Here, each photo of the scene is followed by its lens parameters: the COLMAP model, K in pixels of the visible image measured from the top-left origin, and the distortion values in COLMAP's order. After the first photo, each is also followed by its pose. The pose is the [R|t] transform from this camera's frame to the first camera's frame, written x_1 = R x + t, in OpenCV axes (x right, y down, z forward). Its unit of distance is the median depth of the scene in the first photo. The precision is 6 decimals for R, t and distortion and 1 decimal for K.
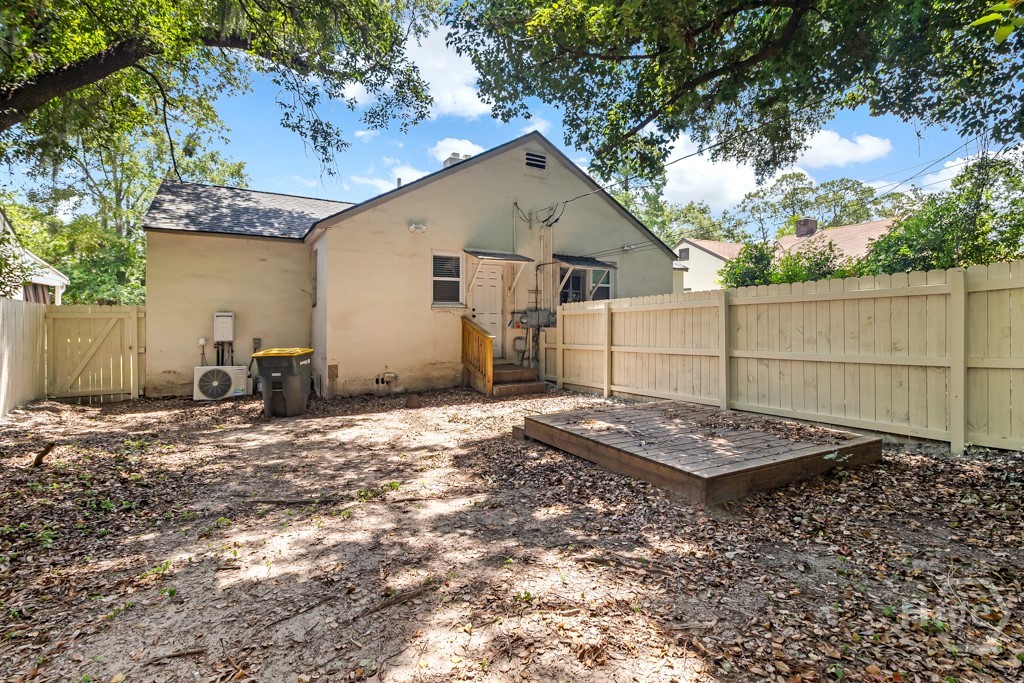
lens RADIAL K [[479.8, 0, 507.6], [0, 479.8, 329.3], [0, 0, 1]] dist [-0.000379, 0.001031]
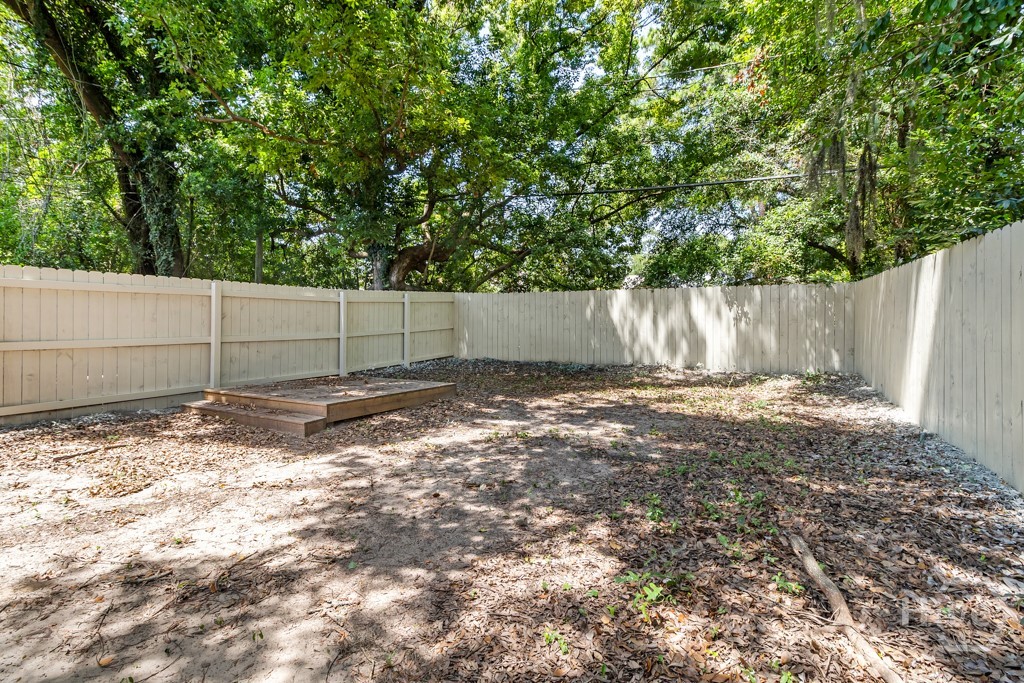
lens RADIAL K [[479.8, 0, 507.6], [0, 479.8, 329.3], [0, 0, 1]] dist [-0.000379, 0.001031]
pose [[-0.540870, -0.000162, 0.841106, -0.959140], [0.001039, 0.999999, 0.000861, 0.031718], [-0.841105, 0.001340, -0.540870, 1.200590]]
